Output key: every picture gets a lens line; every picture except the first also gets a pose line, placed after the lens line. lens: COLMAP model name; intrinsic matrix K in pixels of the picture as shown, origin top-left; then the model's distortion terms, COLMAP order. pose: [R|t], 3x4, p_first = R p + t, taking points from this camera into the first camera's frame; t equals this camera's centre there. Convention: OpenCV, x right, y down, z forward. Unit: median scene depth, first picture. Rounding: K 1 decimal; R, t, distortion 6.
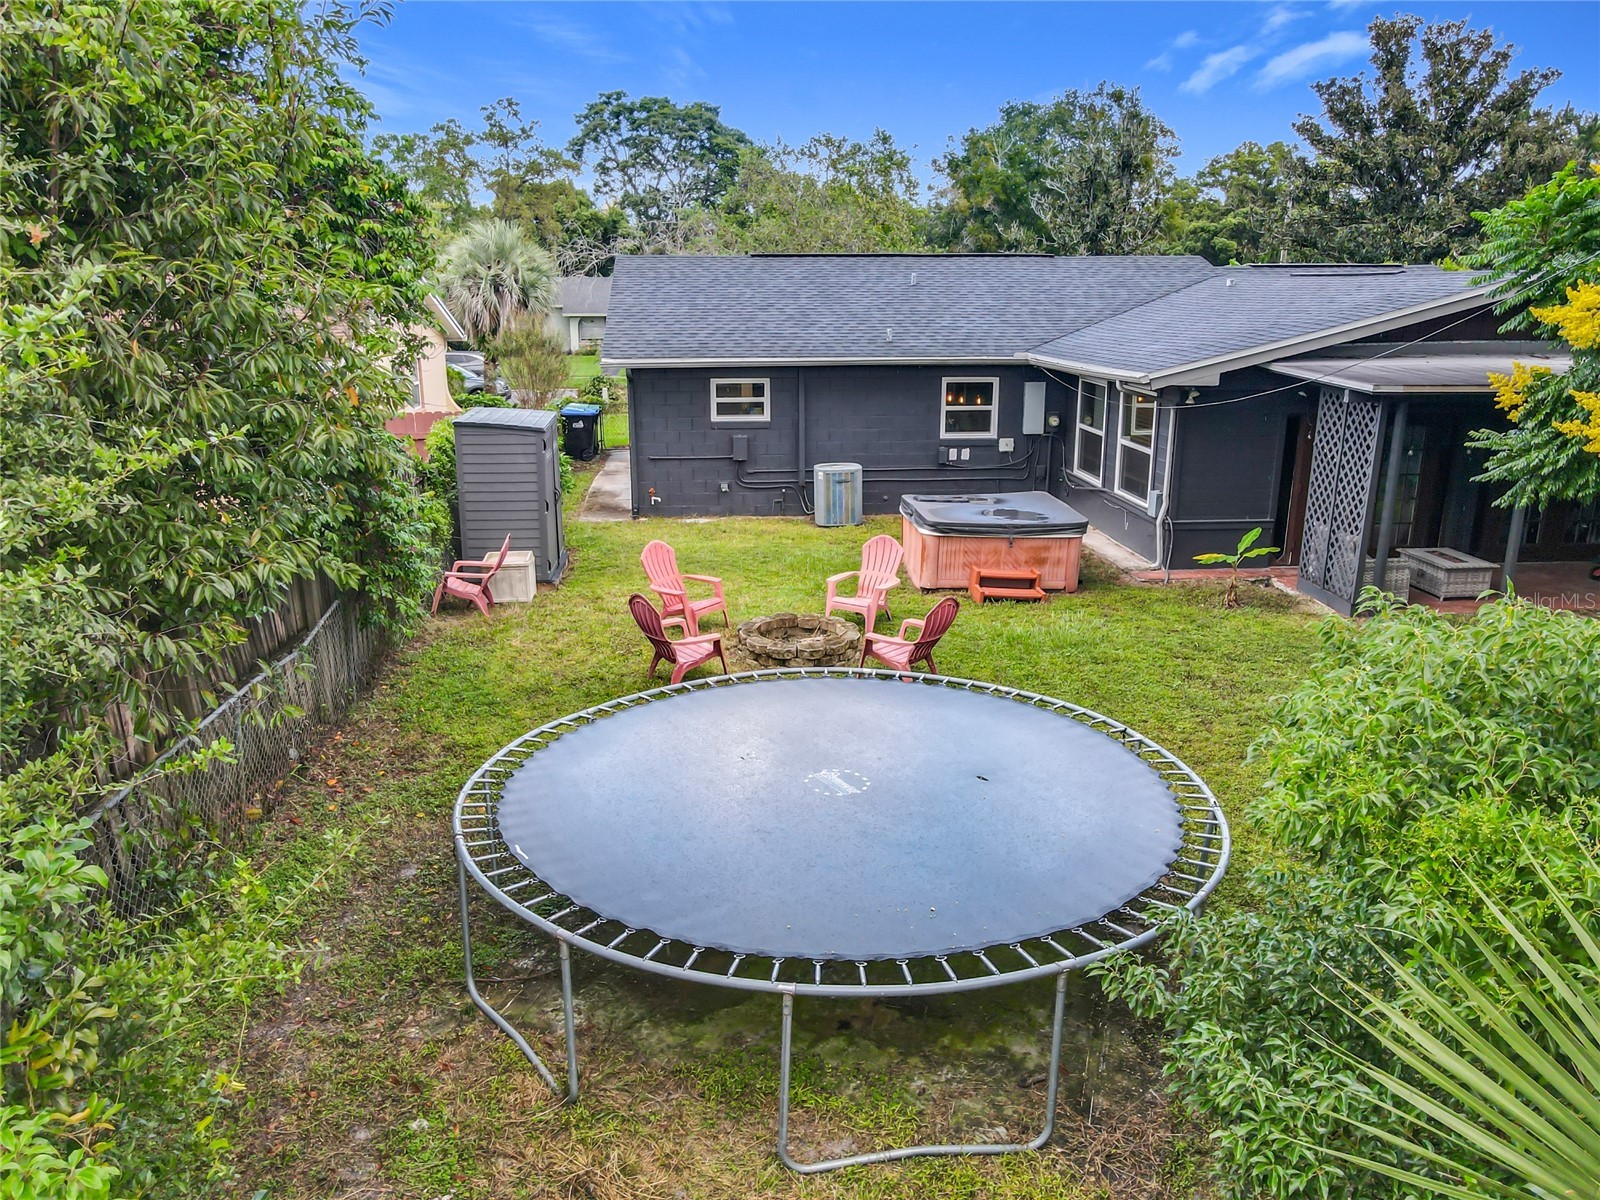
lens RADIAL K [[1132.0, 0, 800.0], [0, 1132.0, 600.0], [0, 0, 1]] dist [0.003549, 0.001102]
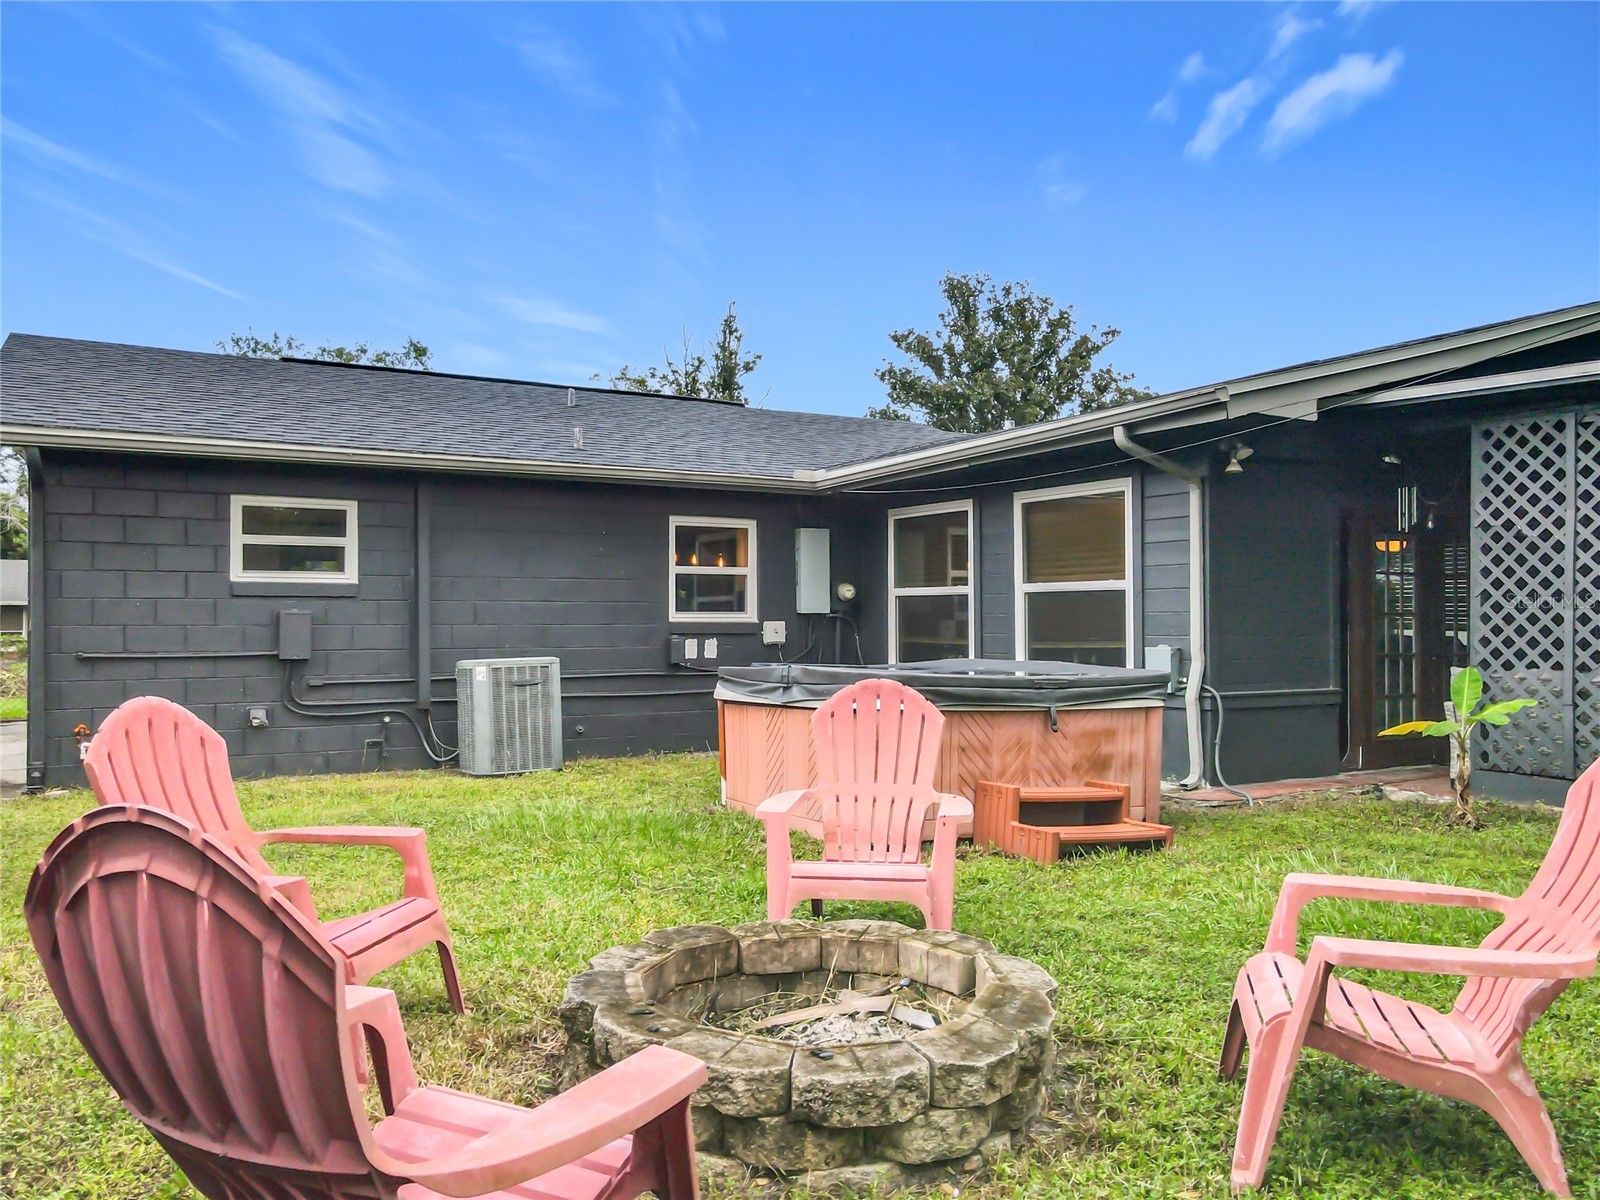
lens RADIAL K [[1213.6, 0, 800.0], [0, 1213.6, 600.0], [0, 0, 1]] dist [0.005045, 0.038579]
pose [[0.912703, -0.001347, 0.408621, -0.066800], [0.112929, 0.961879, -0.249069, 0.007203], [-0.392709, 0.273472, 0.878062, 0.435258]]
